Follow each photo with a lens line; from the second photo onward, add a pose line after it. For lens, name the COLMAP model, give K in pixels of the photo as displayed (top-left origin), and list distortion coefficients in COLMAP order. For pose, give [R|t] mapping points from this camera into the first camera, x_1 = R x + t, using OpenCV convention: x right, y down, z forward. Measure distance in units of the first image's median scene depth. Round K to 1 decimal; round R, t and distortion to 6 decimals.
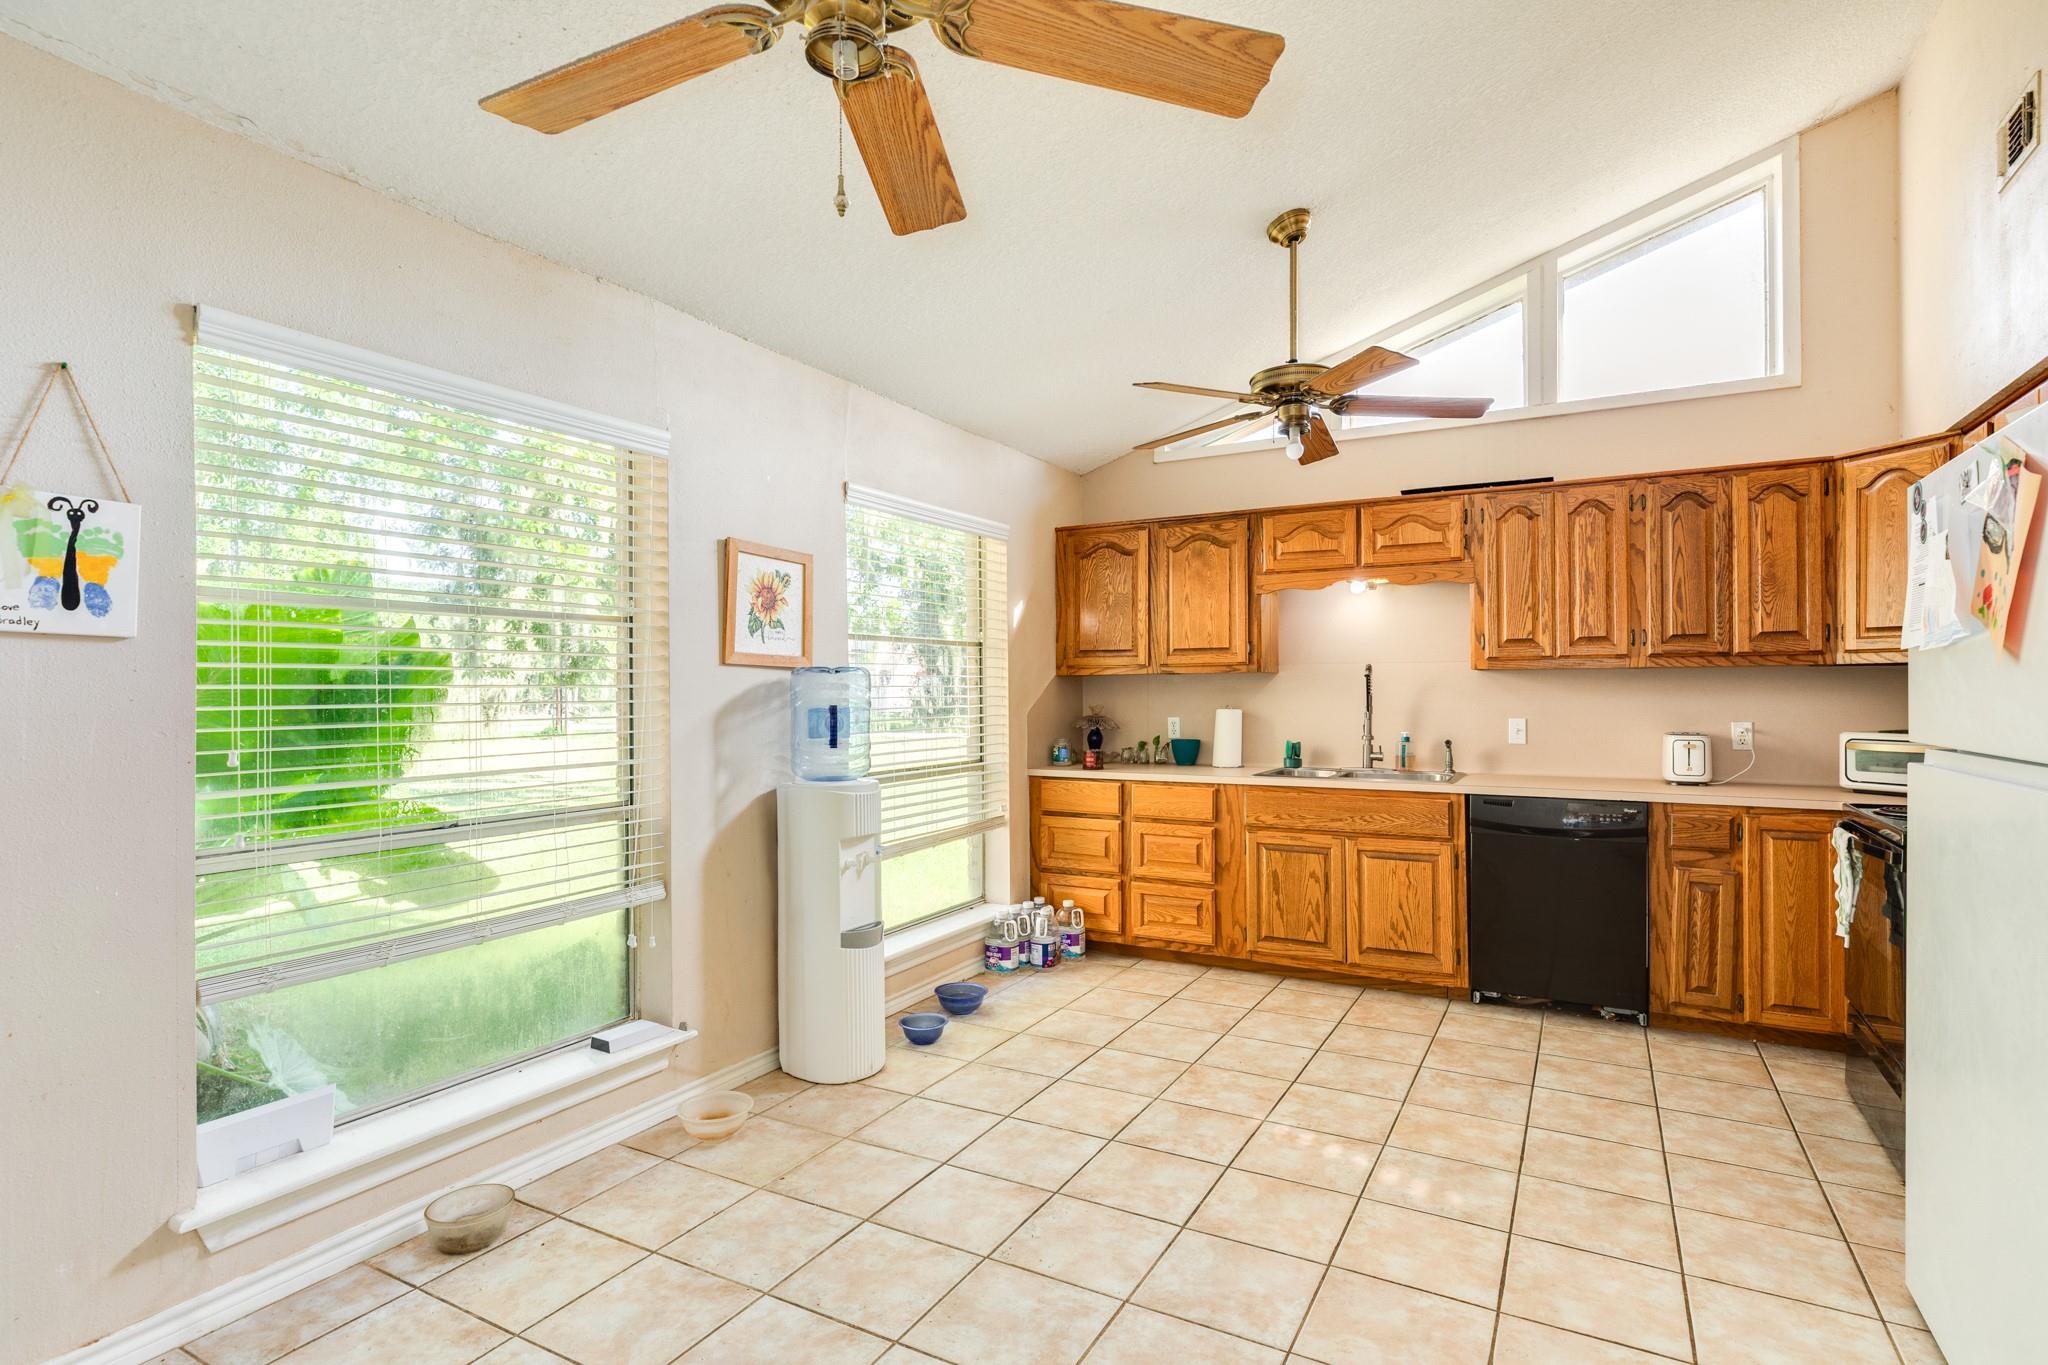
lens RADIAL K [[1036.8, 0, 1029.5], [0, 1036.8, 690.9], [0, 0, 1]] dist [0.000274, -0.000310]
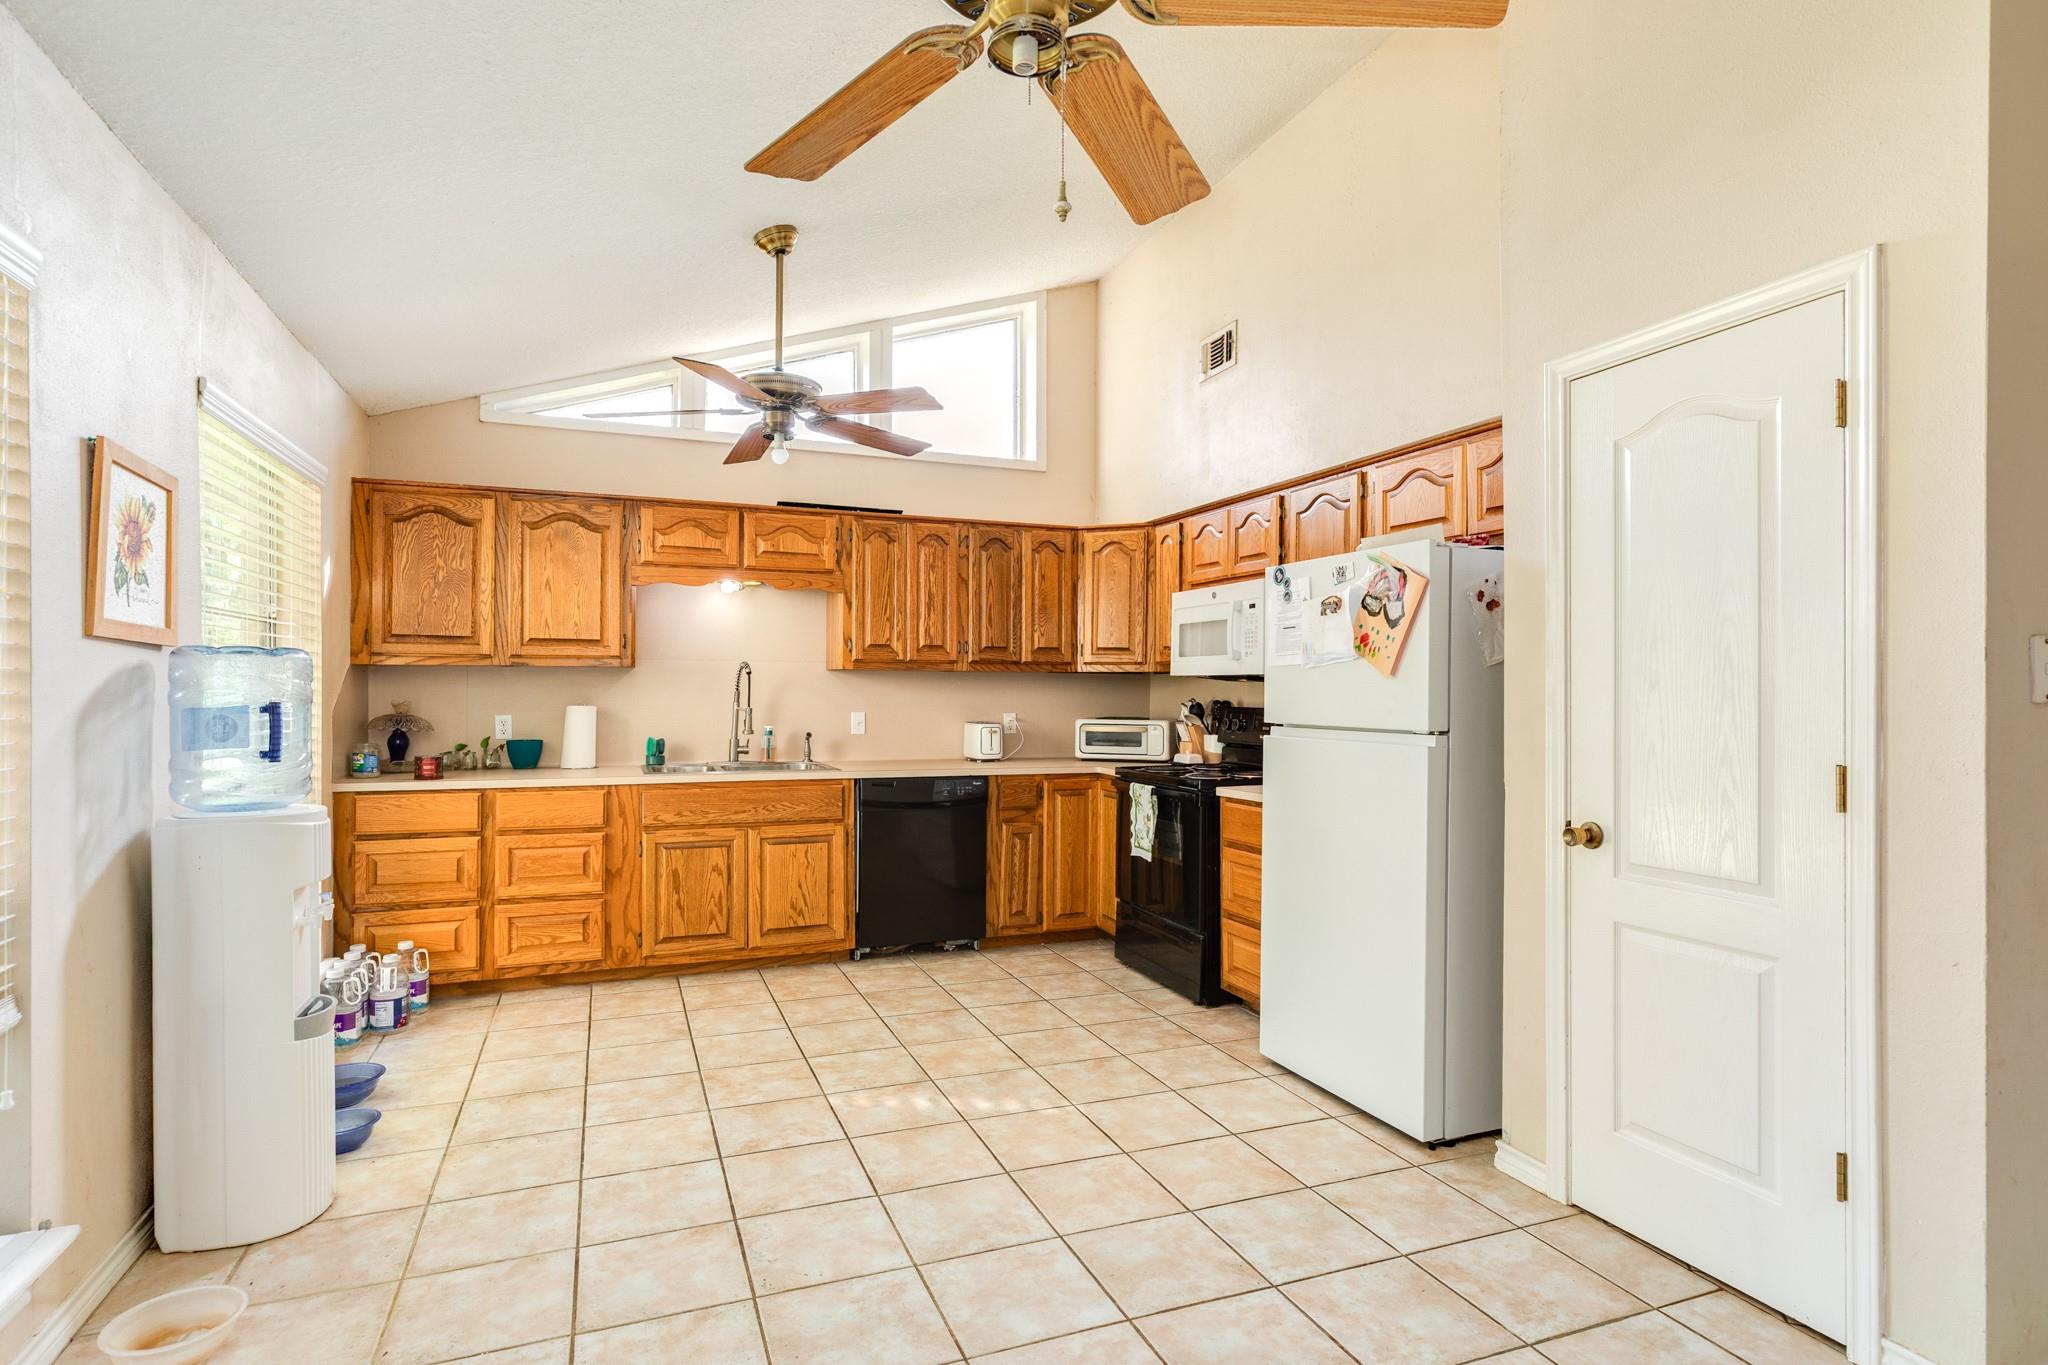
lens RADIAL K [[1036.8, 0, 1032.7], [0, 1036.8, 688.9], [0, 0, 1]] dist [0.000274, -0.000310]
pose [[0.632787, 0.007802, 0.774287, -0.360478], [-0.009066, 0.999955, -0.002668, 0.002071], [-0.774273, -0.005331, 0.632829, 0.134439]]
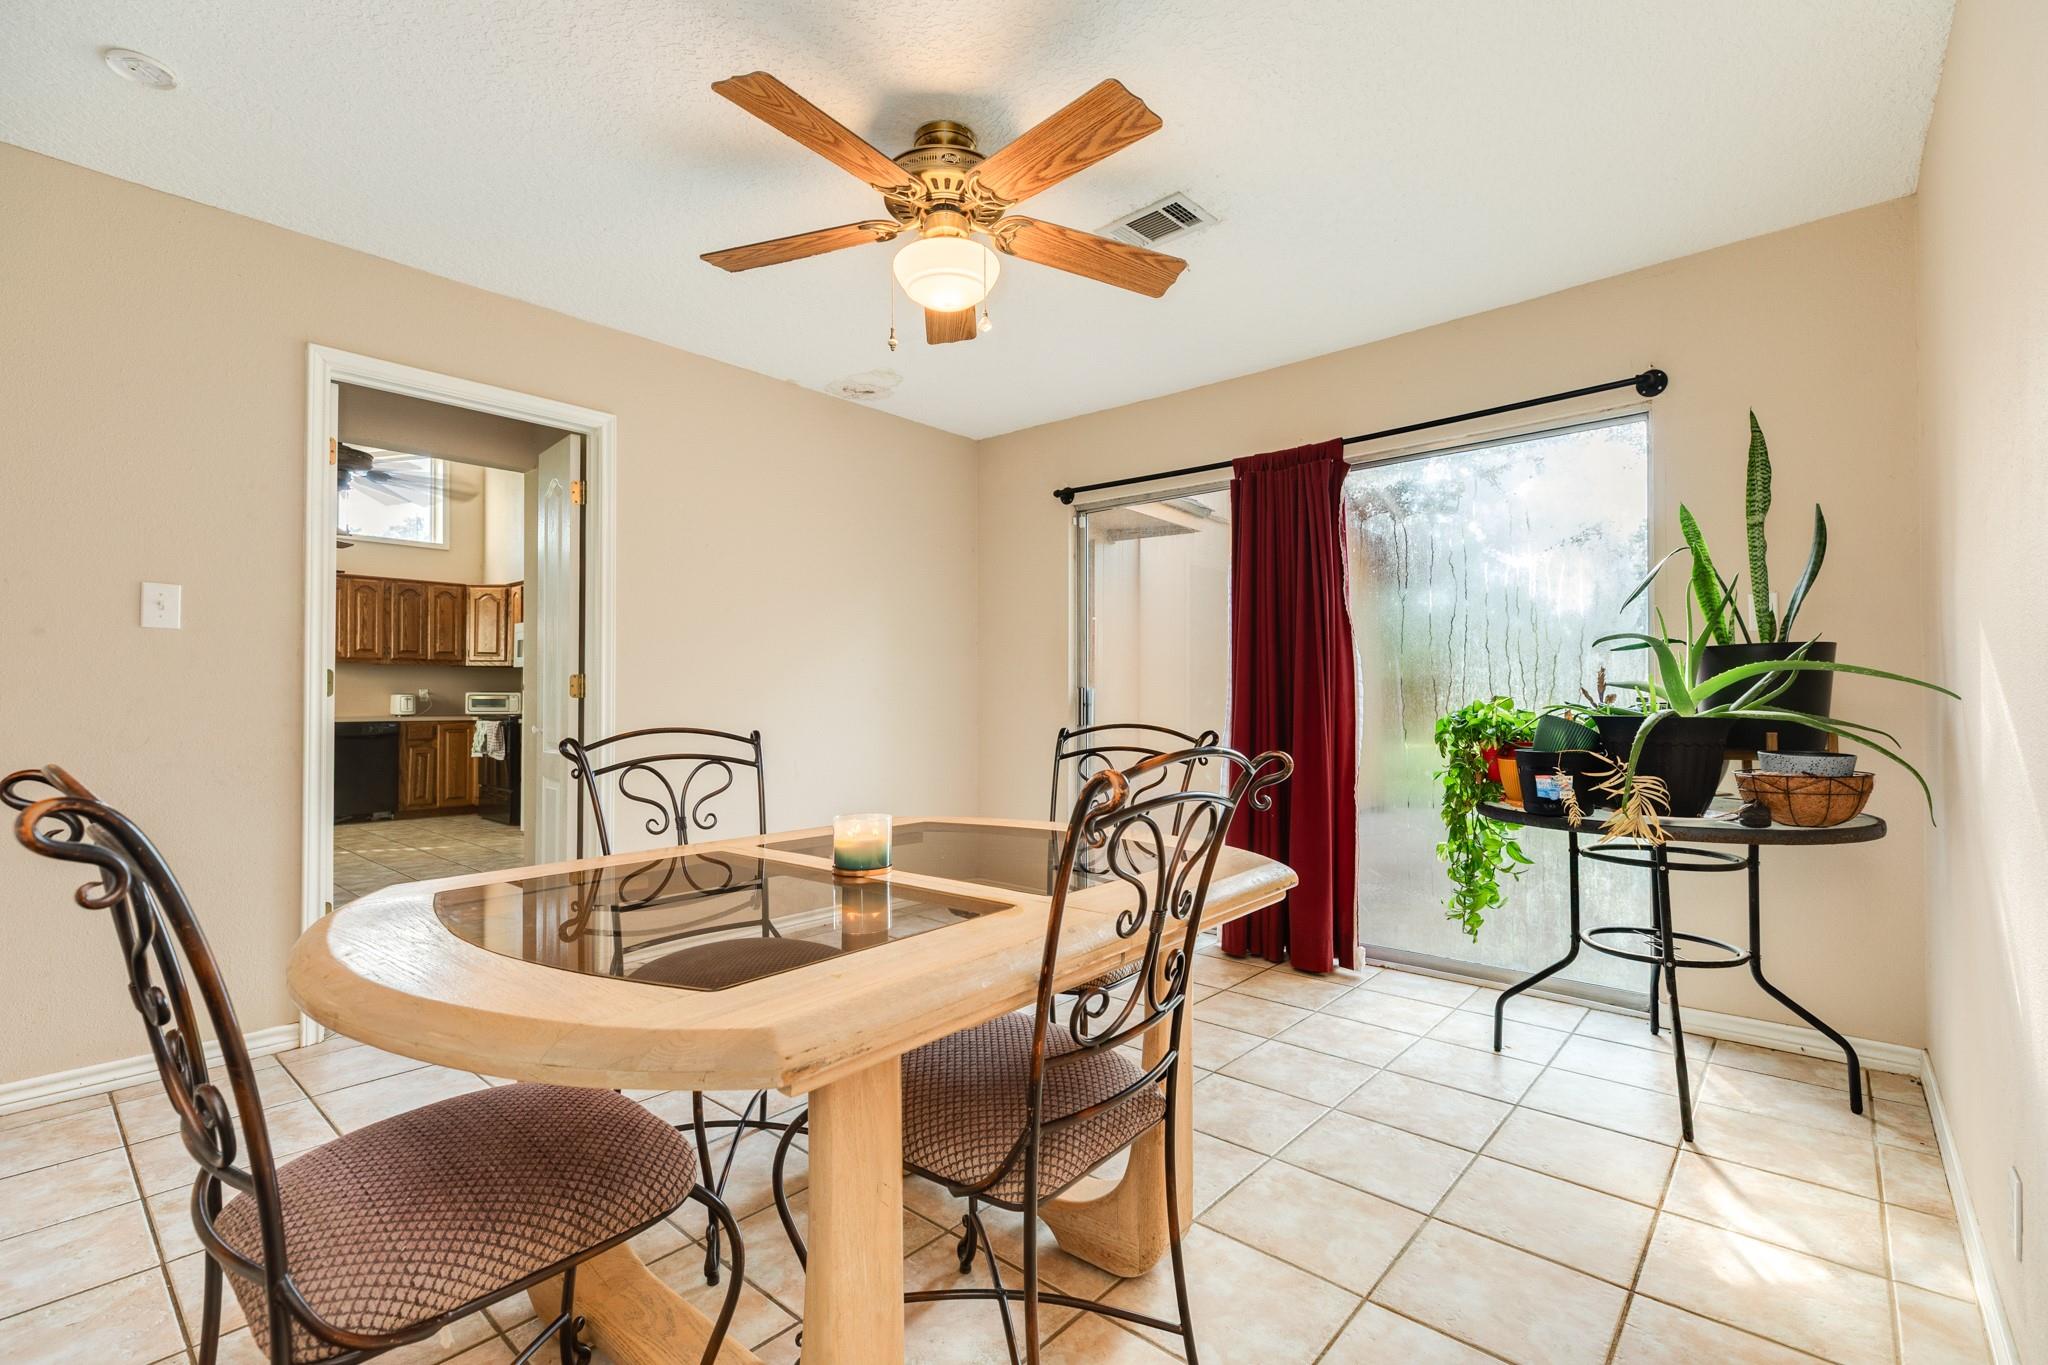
lens RADIAL K [[914.2, 0, 1006.2], [0, 914.2, 686.2], [0, 0, 1]] dist [0.001944, 0.000675]
pose [[0.233673, 0.017000, 0.972167, -1.067043], [-0.001961, 0.999853, -0.017013, 0.058744], [-0.972313, 0.002069, 0.233672, -0.796144]]
